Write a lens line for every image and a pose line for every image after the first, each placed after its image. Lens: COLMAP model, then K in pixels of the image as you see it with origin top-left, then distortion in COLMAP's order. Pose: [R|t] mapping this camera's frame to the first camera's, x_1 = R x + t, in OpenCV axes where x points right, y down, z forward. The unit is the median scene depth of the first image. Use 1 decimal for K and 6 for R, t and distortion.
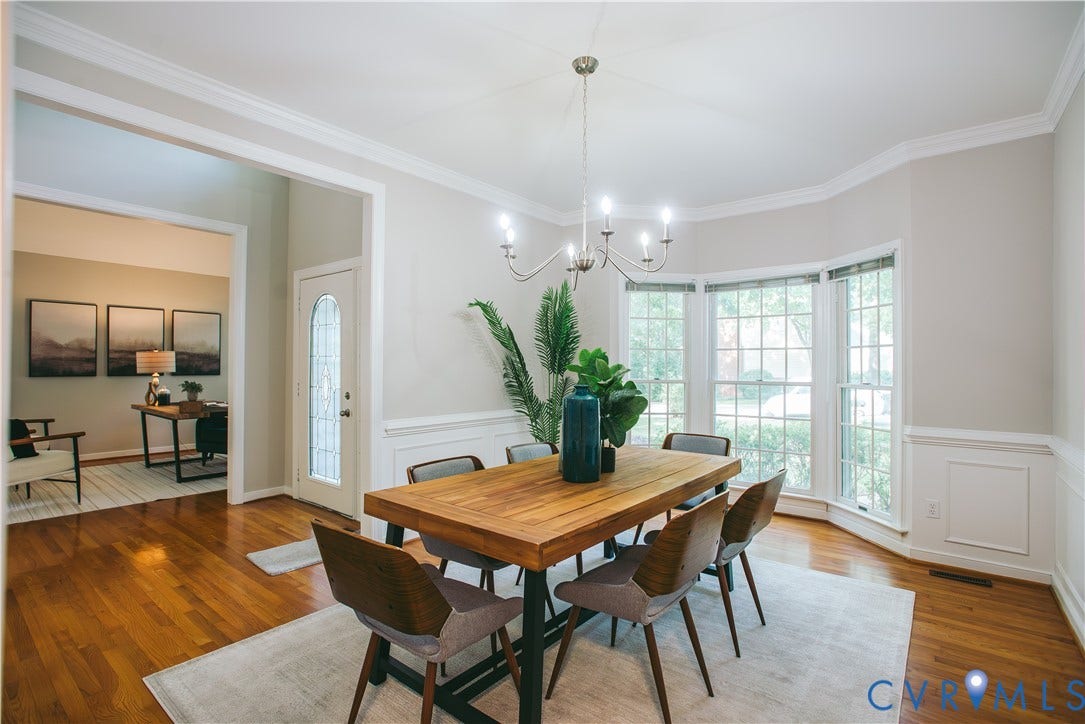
lens RADIAL K [[518.6, 0, 538.5], [0, 518.6, 362.0], [0, 0, 1]] dist [-0.060614, 0.035800]
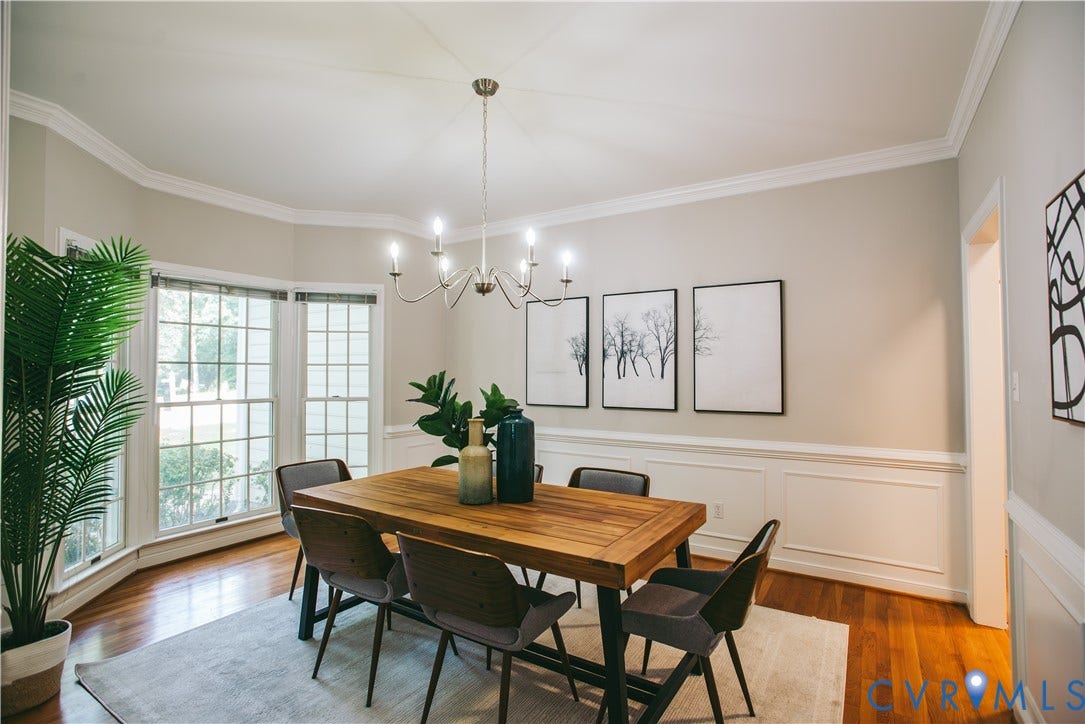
lens RADIAL K [[518.6, 0, 538.5], [0, 518.6, 362.0], [0, 0, 1]] dist [-0.060614, 0.035800]
pose [[-0.110733, 0.017897, 0.993689, -0.609947], [-0.009111, 0.999778, -0.019022, -0.018355], [-0.993808, -0.011160, -0.110545, 0.679151]]
